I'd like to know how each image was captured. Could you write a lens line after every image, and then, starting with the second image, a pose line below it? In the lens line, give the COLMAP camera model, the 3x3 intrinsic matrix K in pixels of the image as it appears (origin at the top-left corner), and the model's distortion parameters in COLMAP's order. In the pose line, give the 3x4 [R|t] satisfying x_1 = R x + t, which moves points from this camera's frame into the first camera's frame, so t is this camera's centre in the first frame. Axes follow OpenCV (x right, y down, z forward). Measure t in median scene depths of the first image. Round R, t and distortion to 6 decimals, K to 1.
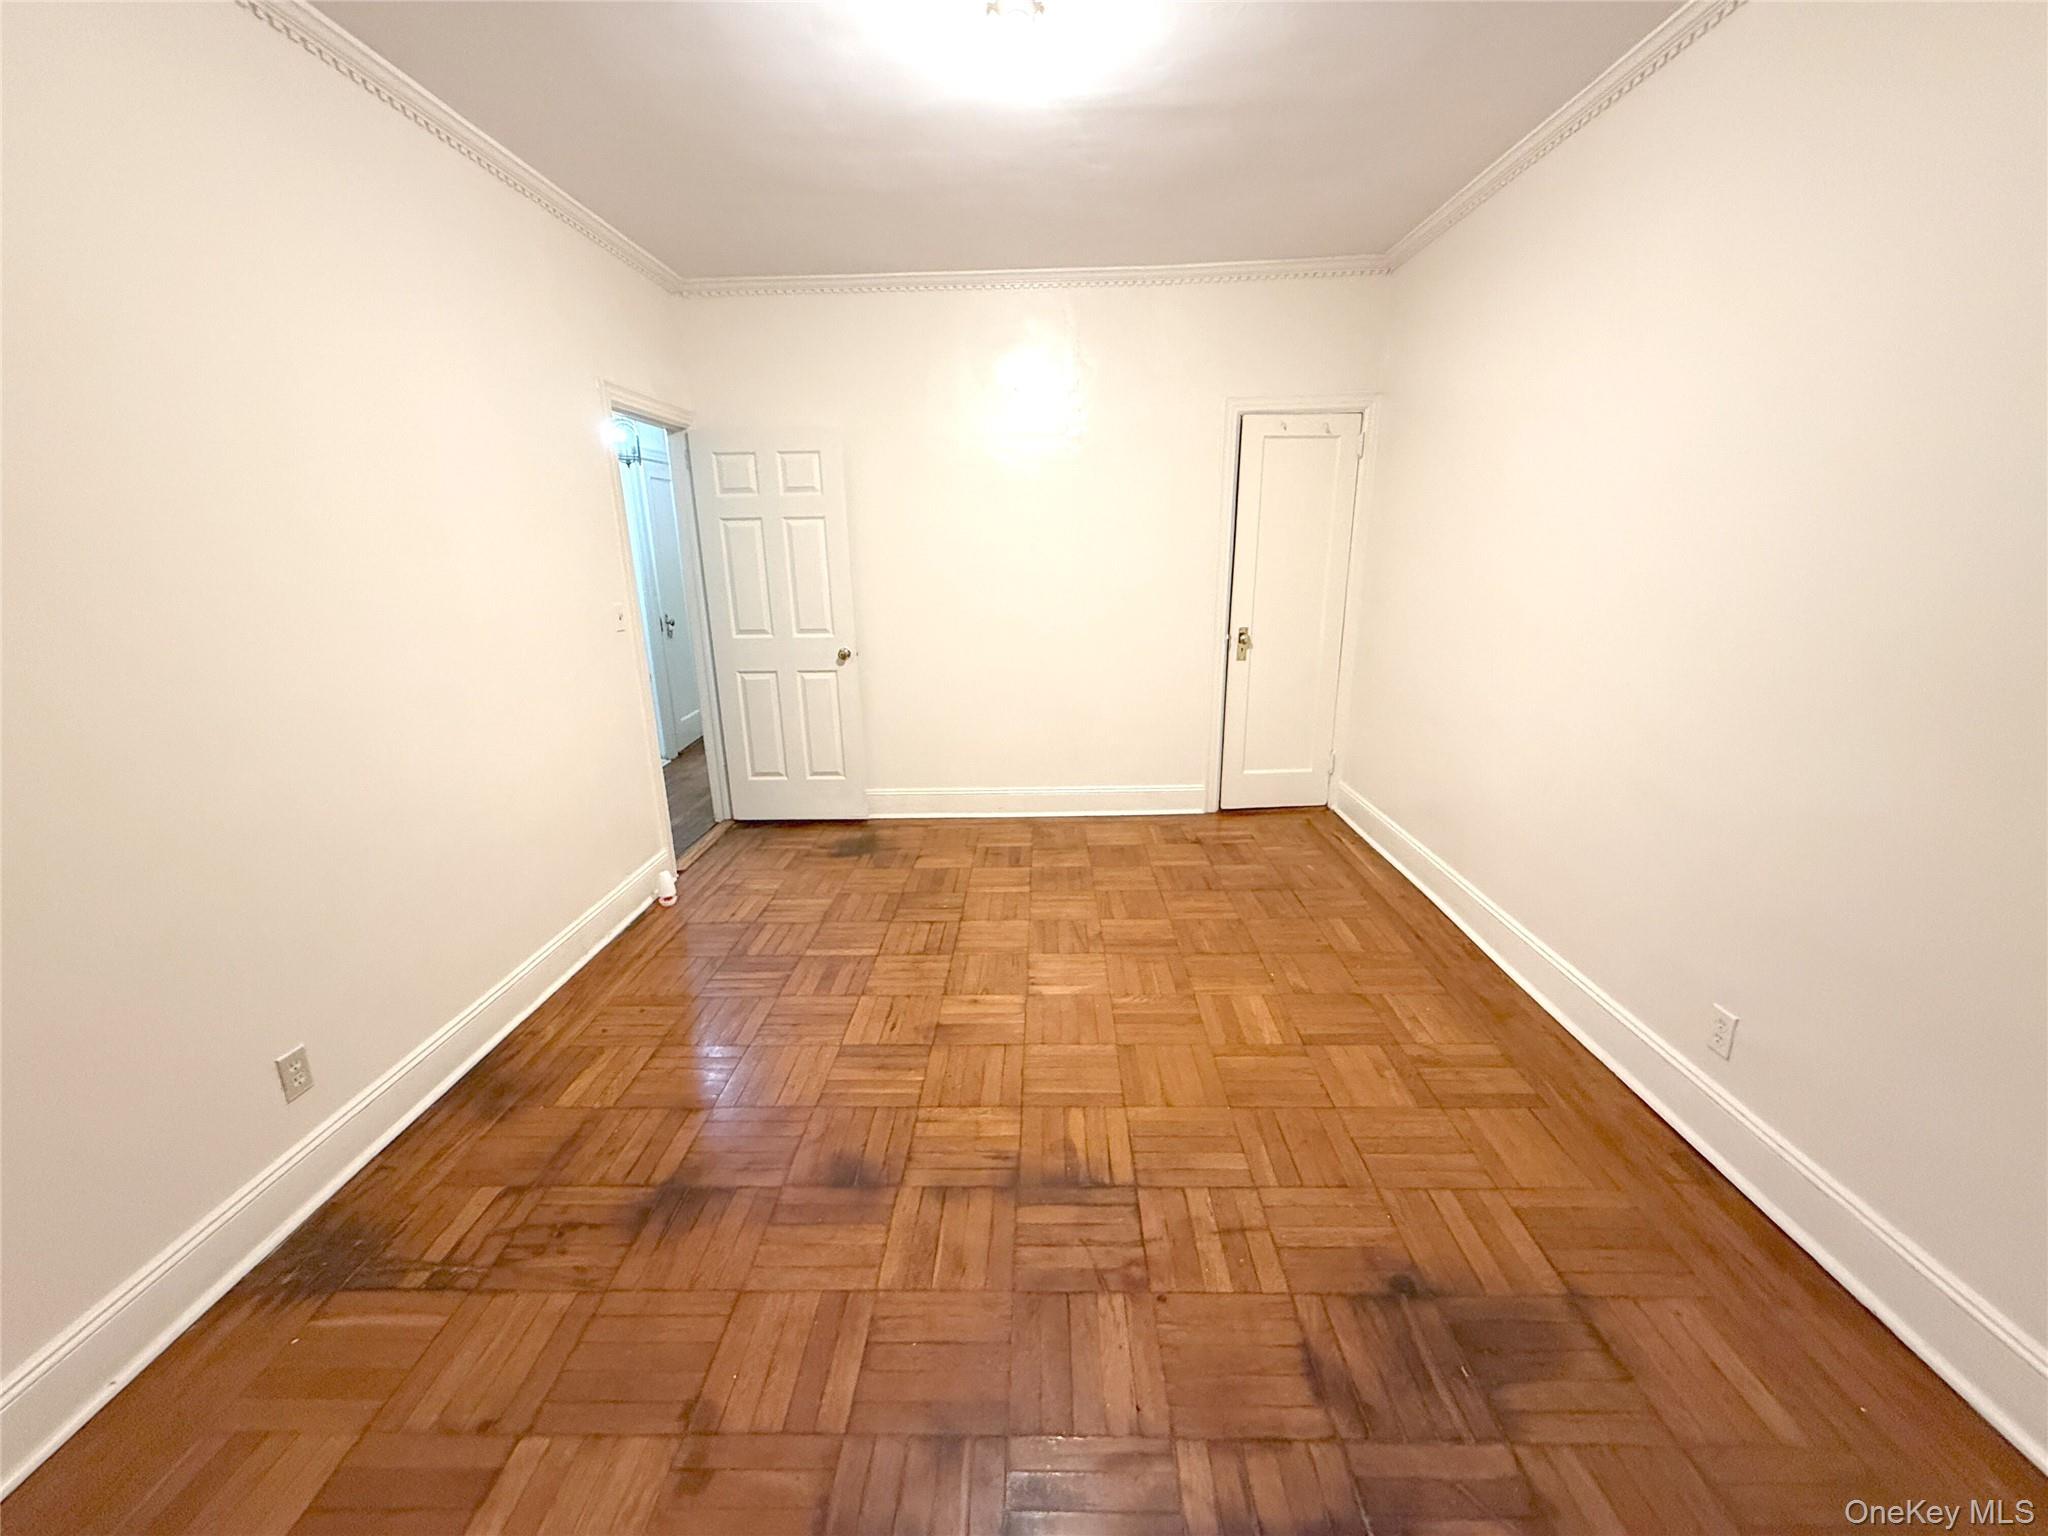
lens RADIAL K [[823.2, 0, 1025.3], [0, 823.2, 758.7], [0, 0, 1]] dist [0.003170, -0.000765]
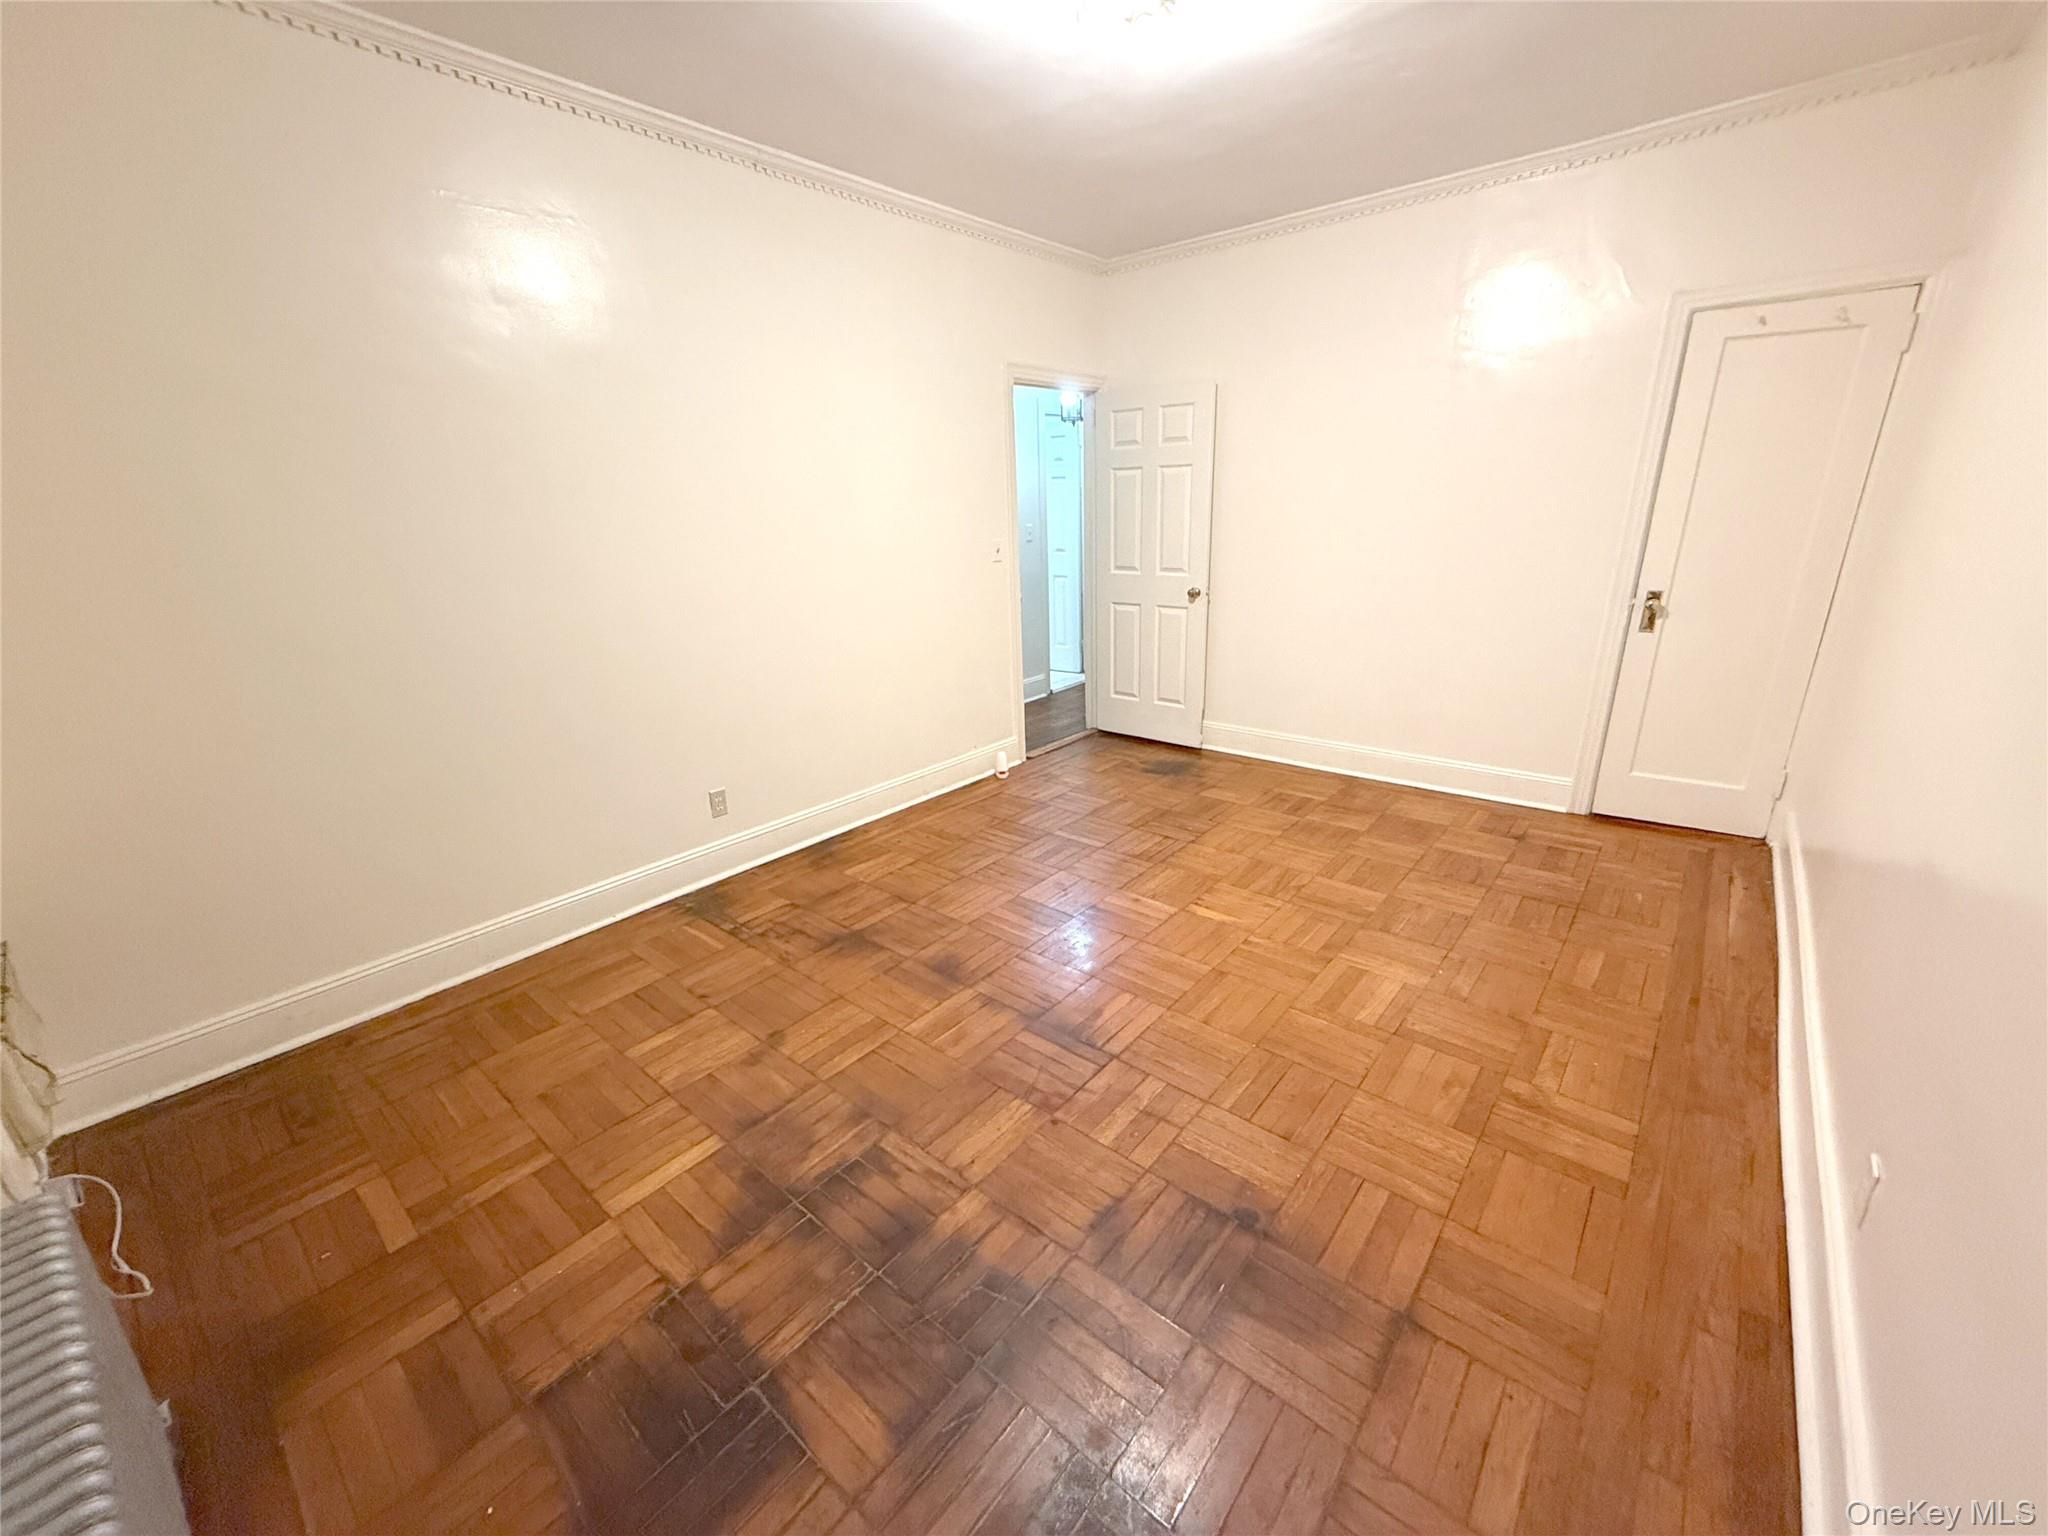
lens RADIAL K [[823.2, 0, 1021.8], [0, 823.2, 758.8], [0, 0, 1]] dist [0.003170, -0.000765]
pose [[0.776255, 0.185131, -0.602623, 0.533826], [-0.145263, 0.982713, 0.114780, -0.006180], [0.613454, -0.001560, 0.789729, 0.003174]]
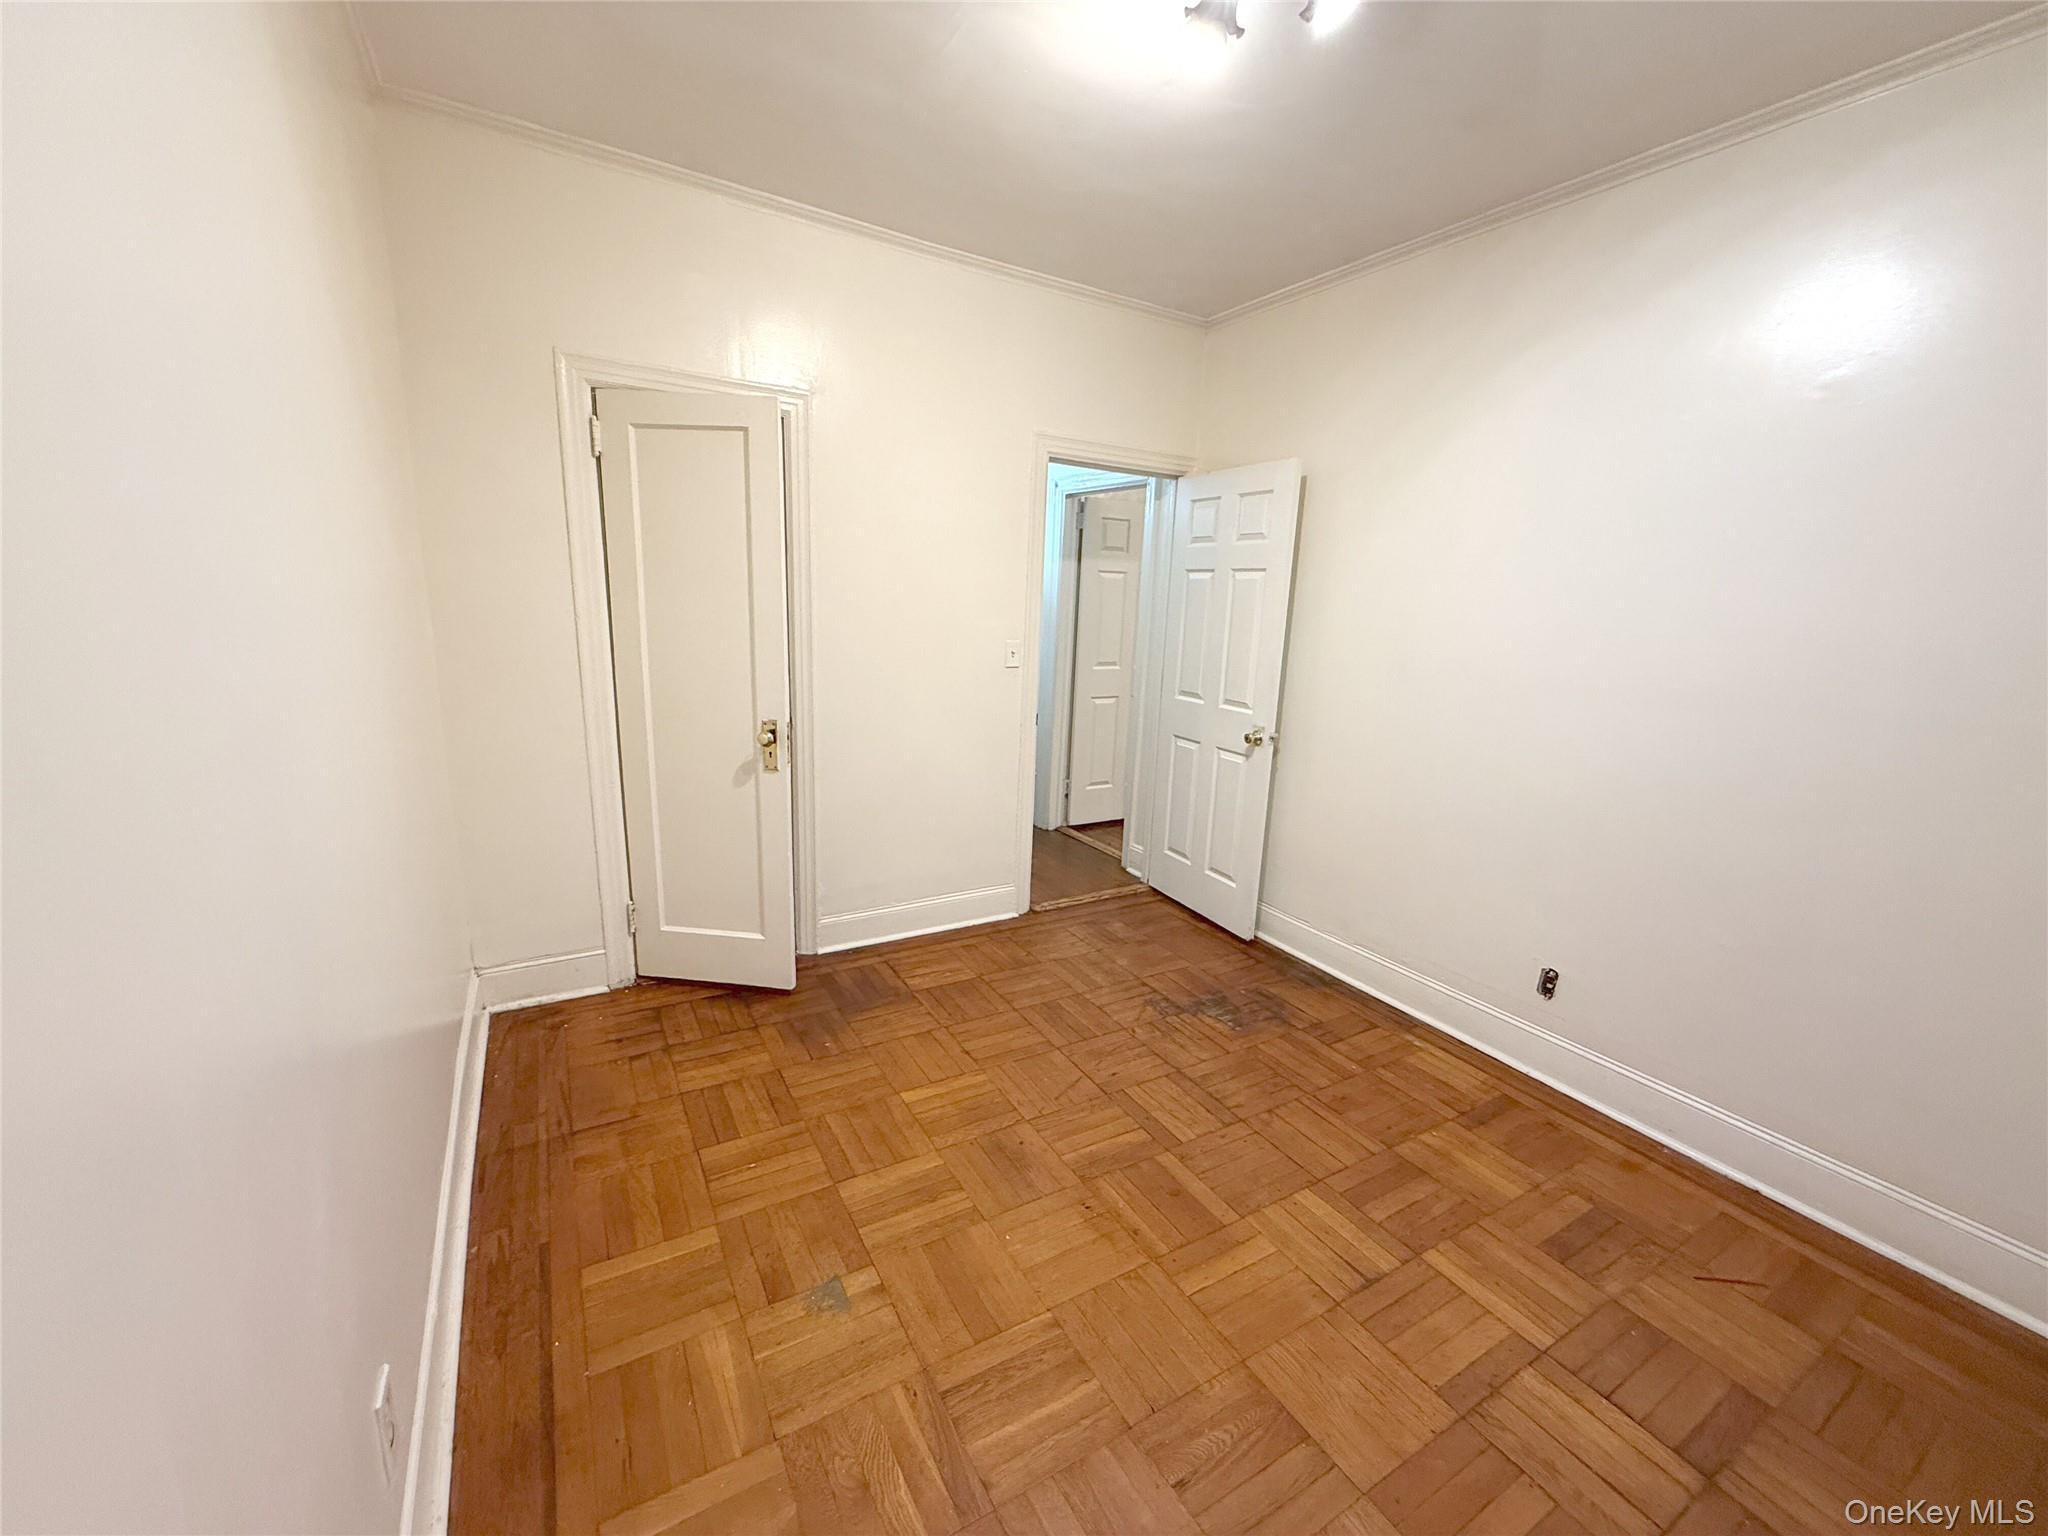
lens RADIAL K [[823.2, 0, 1028.3], [0, 823.2, 766.0], [0, 0, 1]] dist [0.003170, -0.000765]
pose [[0.520002, 0.218586, -0.825723, 0.601759], [-0.275927, 0.957860, 0.079800, -0.184889], [0.808370, 0.186343, 0.558403, 0.668626]]
